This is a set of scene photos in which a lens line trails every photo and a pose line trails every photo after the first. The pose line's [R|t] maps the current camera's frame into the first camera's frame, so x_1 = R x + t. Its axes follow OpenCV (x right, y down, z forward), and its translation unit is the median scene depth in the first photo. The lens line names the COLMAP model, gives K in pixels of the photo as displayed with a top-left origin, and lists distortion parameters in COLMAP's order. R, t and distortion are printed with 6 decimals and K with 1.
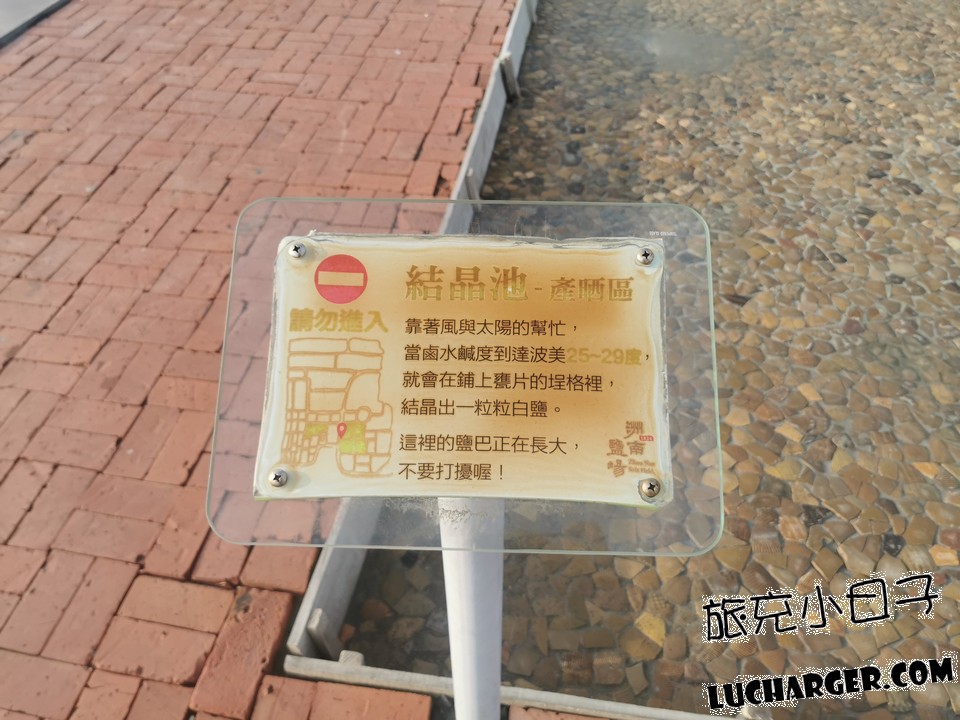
lens RADIAL K [[752.9, 0, 477.3], [0, 752.9, 364.9], [0, 0, 1]] dist [0.009987, -0.028009]
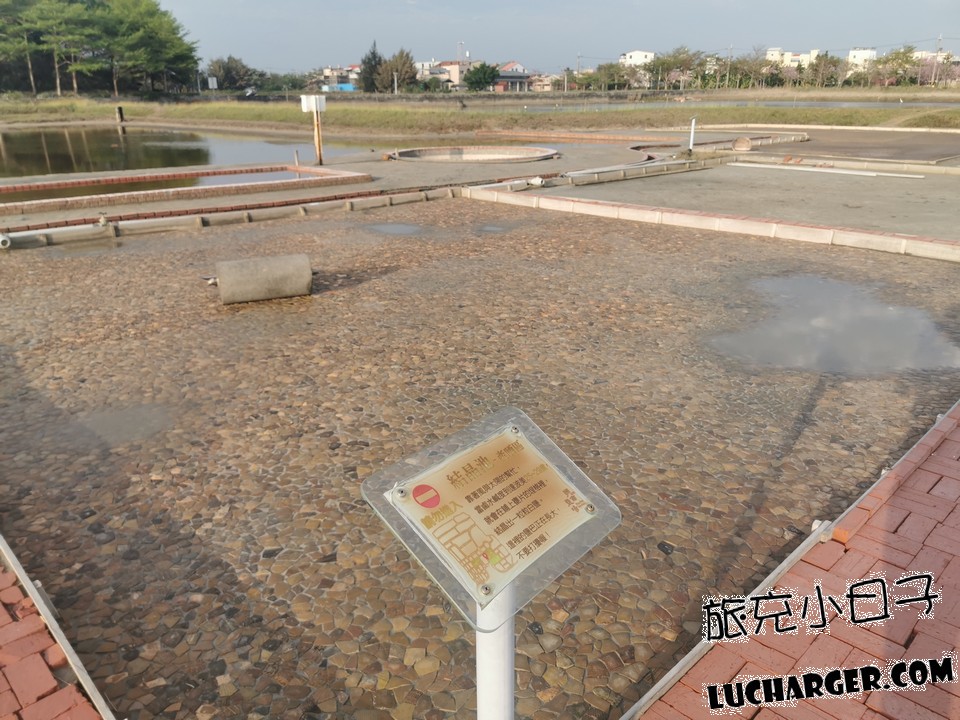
lens RADIAL K [[752.9, 0, 479.9], [0, 752.9, 358.4], [0, 0, 1]] dist [0.009987, -0.028009]
pose [[0.593513, -0.256221, 0.762951, -0.324984], [0.566594, 0.806271, -0.169995, 0.000179], [-0.571589, 0.533177, 0.623705, -0.090133]]
